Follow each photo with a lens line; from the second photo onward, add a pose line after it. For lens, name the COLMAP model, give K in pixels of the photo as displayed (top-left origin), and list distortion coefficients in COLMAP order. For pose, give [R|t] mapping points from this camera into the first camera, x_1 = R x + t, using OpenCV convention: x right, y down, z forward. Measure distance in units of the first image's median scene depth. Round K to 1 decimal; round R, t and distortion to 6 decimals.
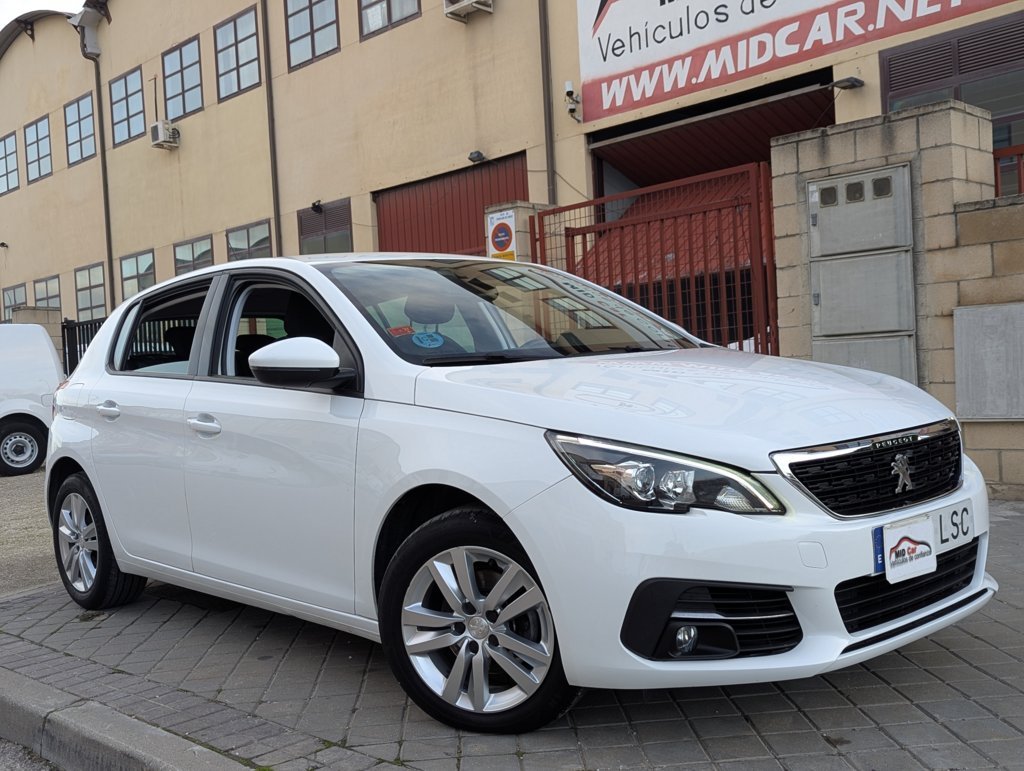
lens RADIAL K [[1091.1, 0, 512.0], [0, 1091.1, 385.5], [0, 0, 1]] dist [0.026347, -0.009796]
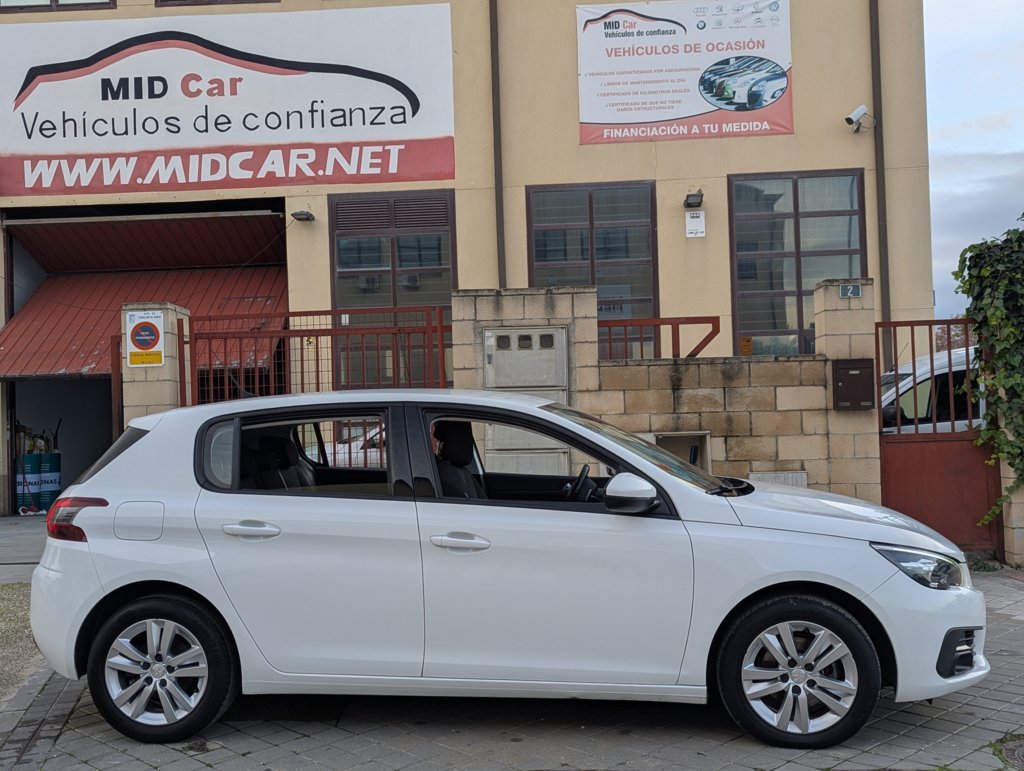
lens RADIAL K [[1059.9, 0, 512.0], [0, 1059.9, 385.5], [0, 0, 1]] dist [0.061747, -0.114769]
pose [[0.739393, 0.062983, 0.670322, -0.278910], [-0.011962, 0.996687, -0.080454, -0.010784], [-0.673168, 0.051469, 0.737696, 0.035830]]
